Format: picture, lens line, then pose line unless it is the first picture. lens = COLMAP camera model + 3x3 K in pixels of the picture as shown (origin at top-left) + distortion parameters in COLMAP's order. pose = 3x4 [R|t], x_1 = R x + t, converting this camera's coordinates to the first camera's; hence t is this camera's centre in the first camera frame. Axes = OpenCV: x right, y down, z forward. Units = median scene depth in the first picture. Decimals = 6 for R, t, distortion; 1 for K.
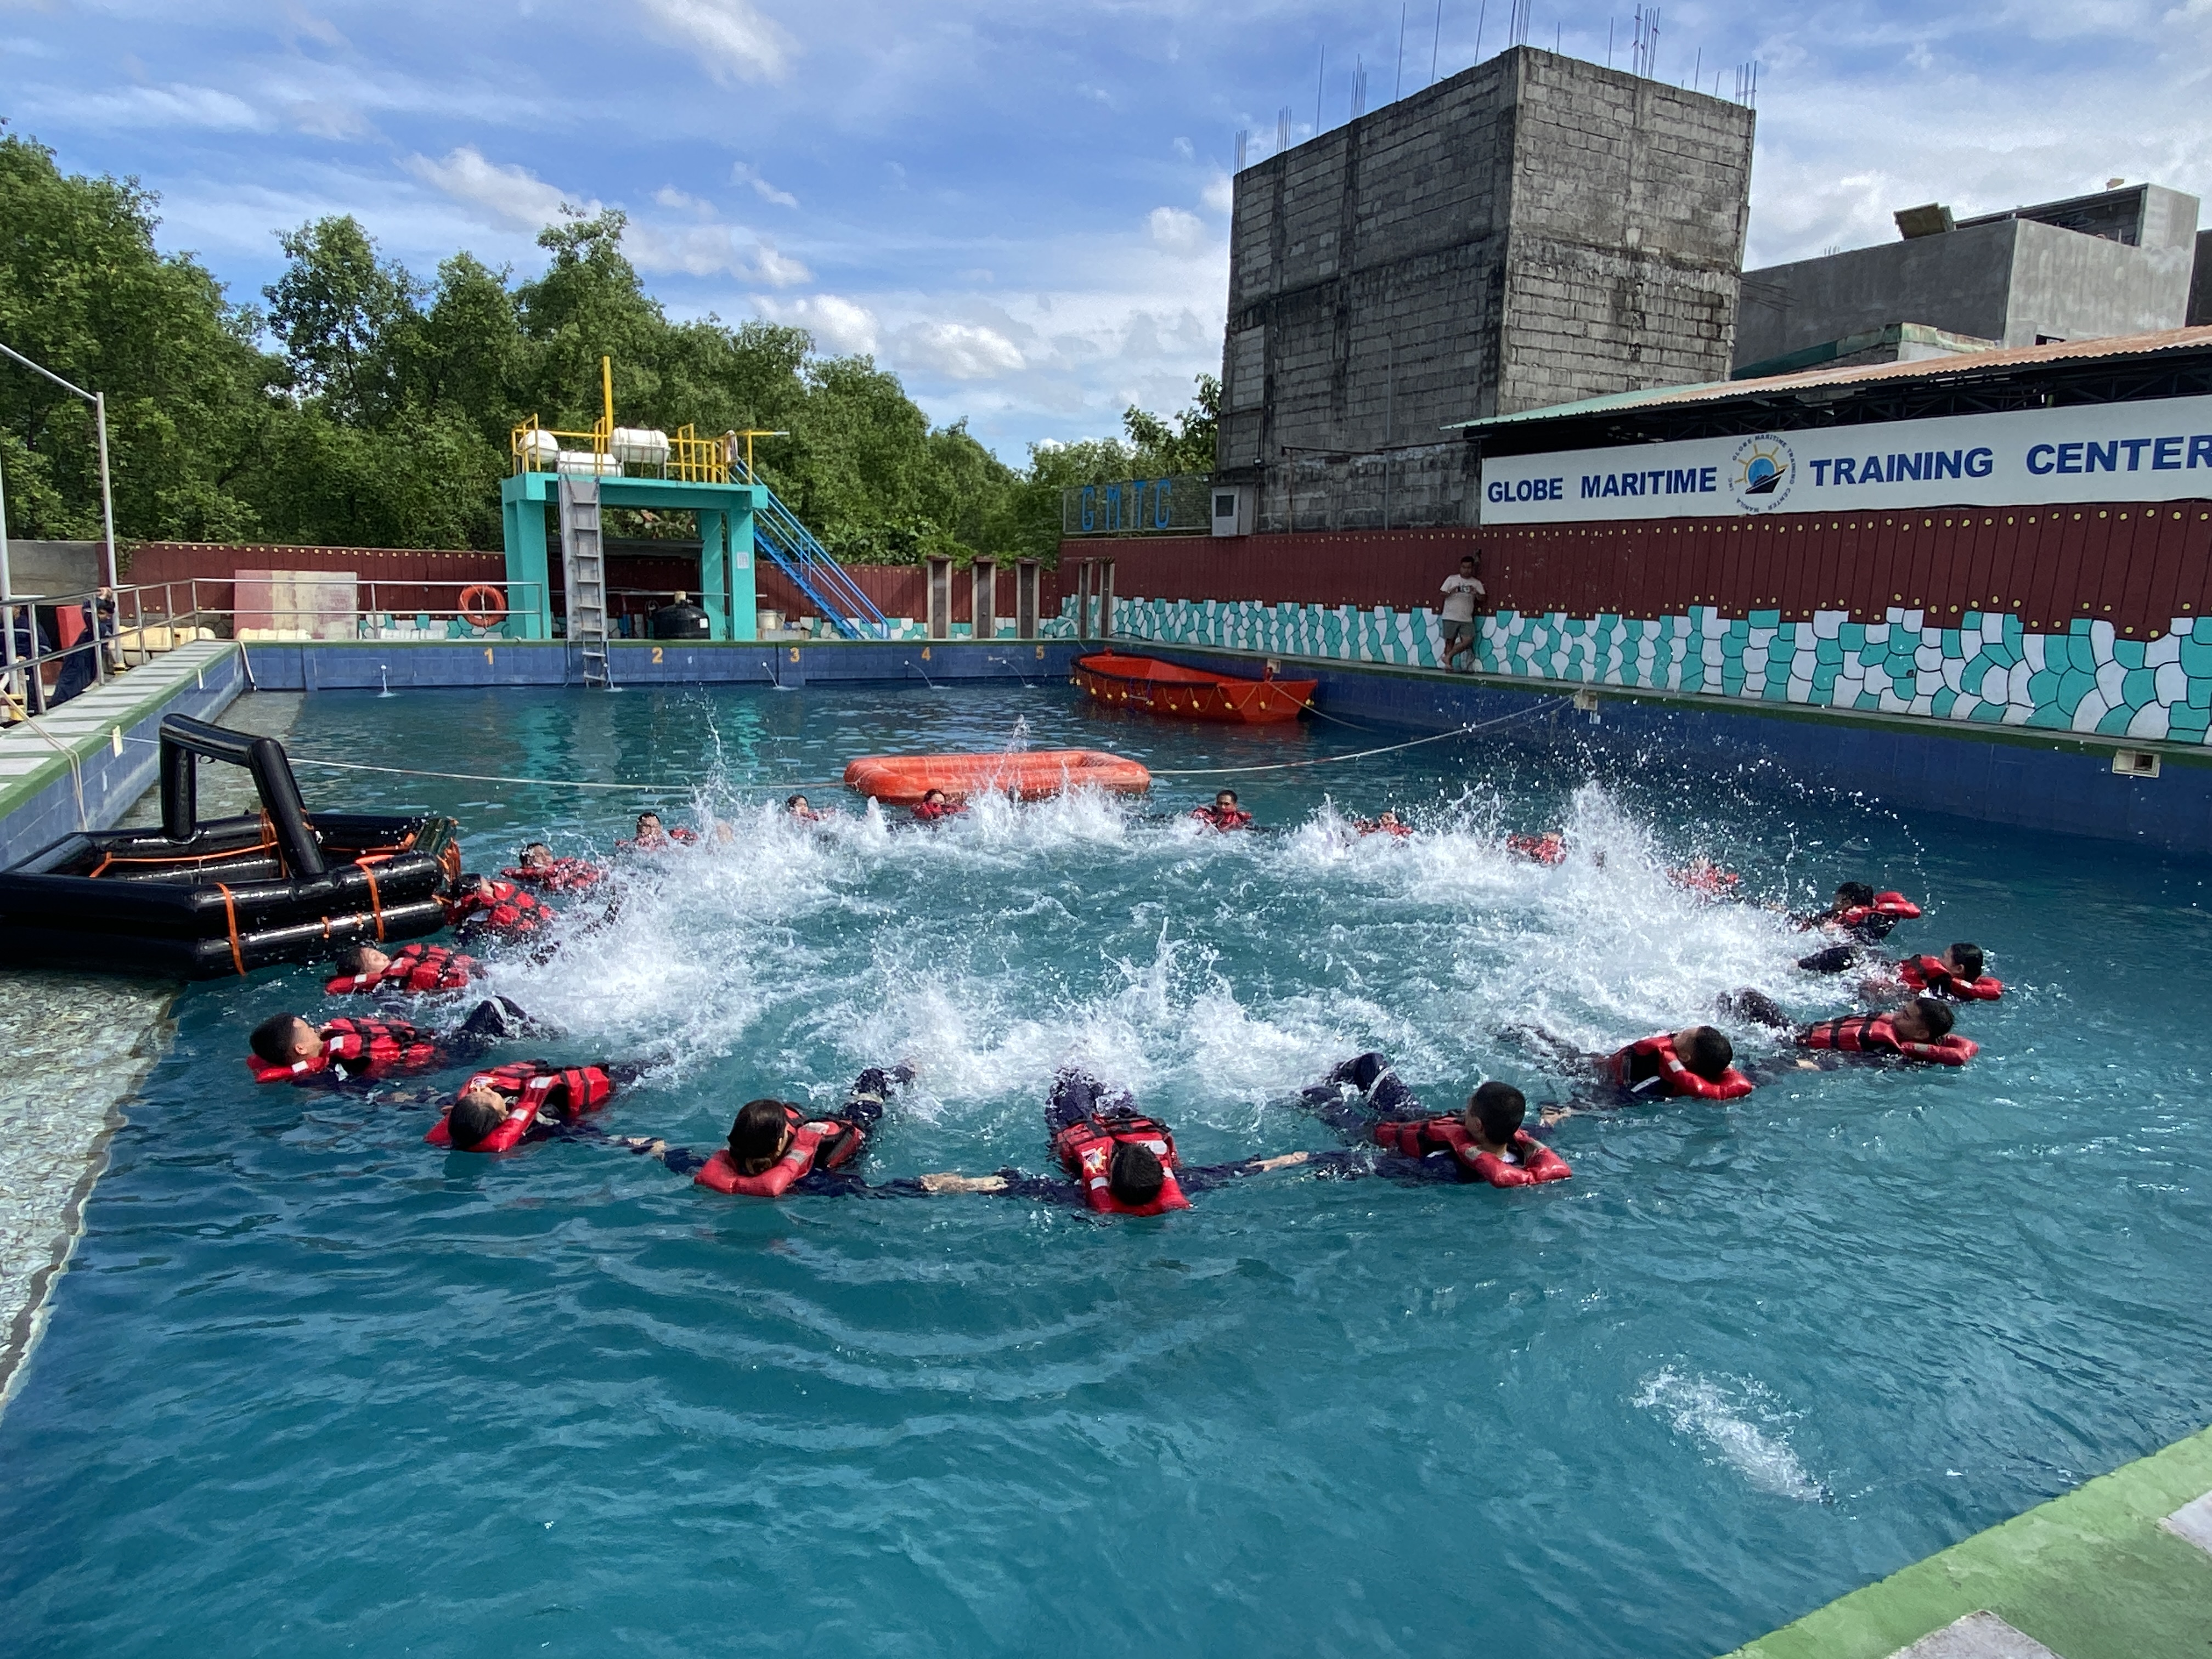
lens RADIAL K [[1428.5, 0, 1106.0], [0, 1428.5, 829.5], [0, 0, 1]] dist [0.101684, -0.115734]
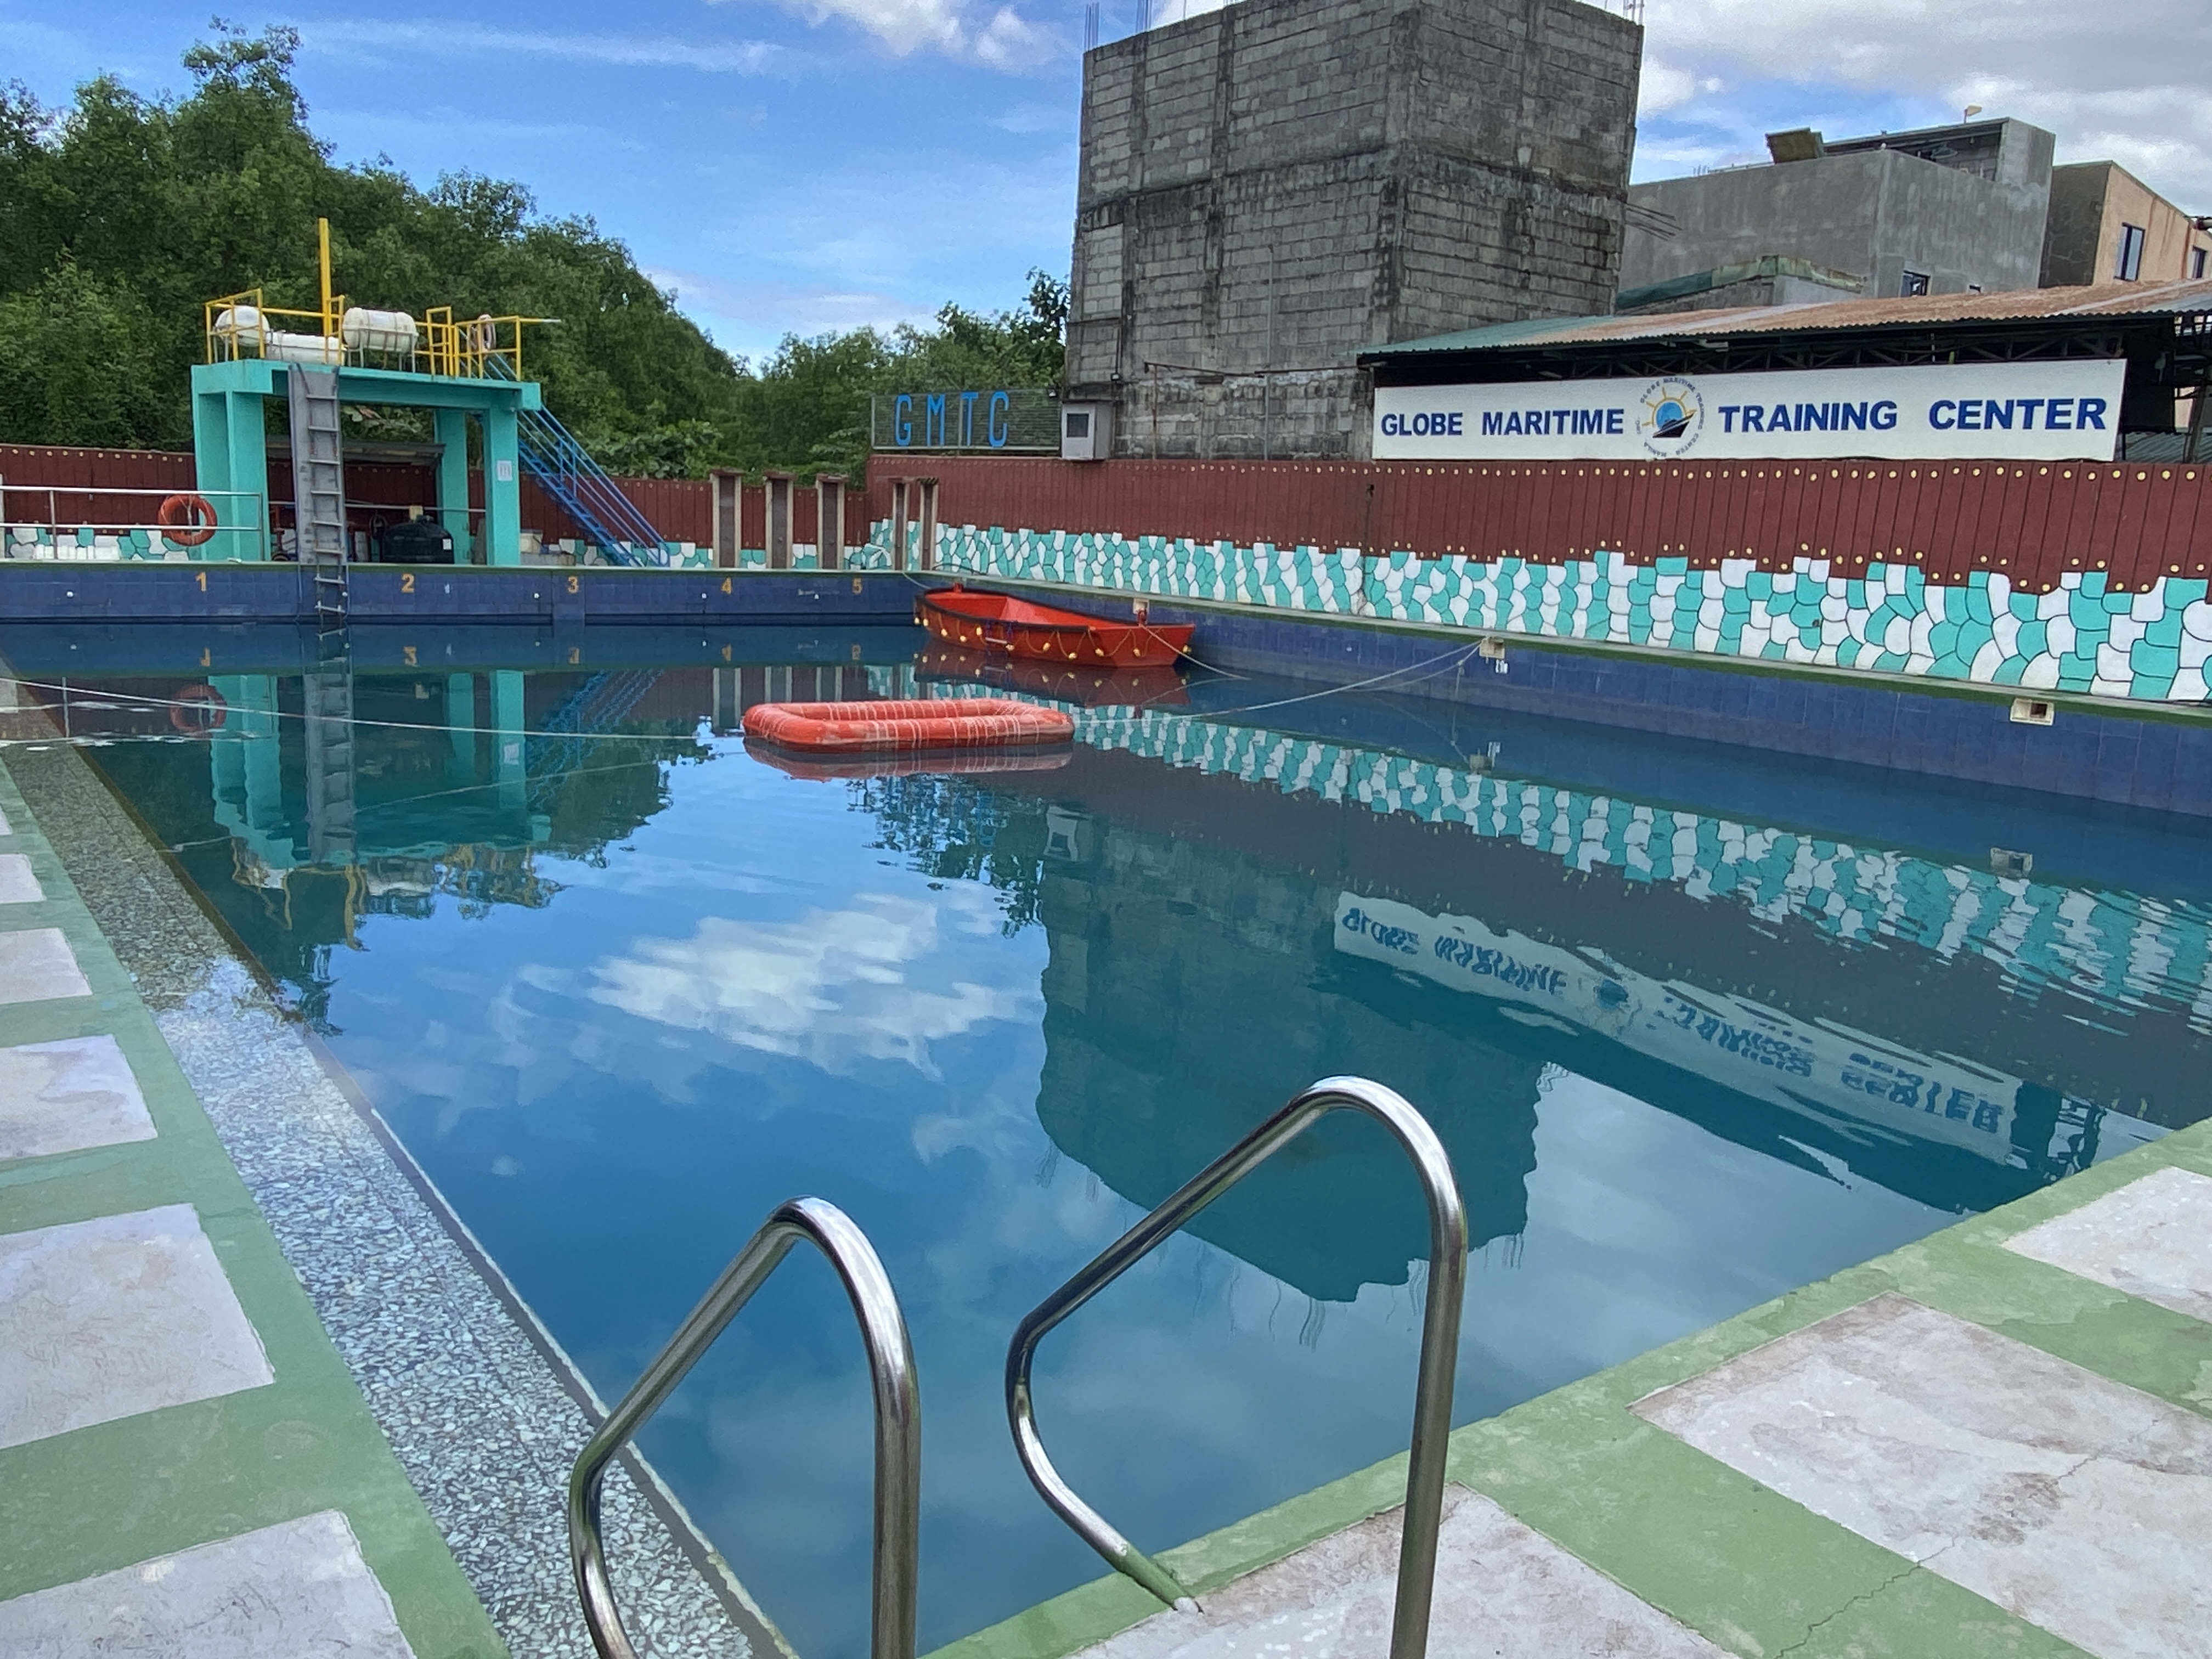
lens RADIAL K [[1711.5, 0, 1106.0], [0, 1711.5, 829.5], [0, 0, 1]] dist [0.111731, -0.127375]
pose [[0.987047, -0.008607, 0.160200, -0.087328], [0.005666, 0.999807, 0.018805, 0.006897], [-0.160331, -0.017654, 0.986905, -0.075989]]
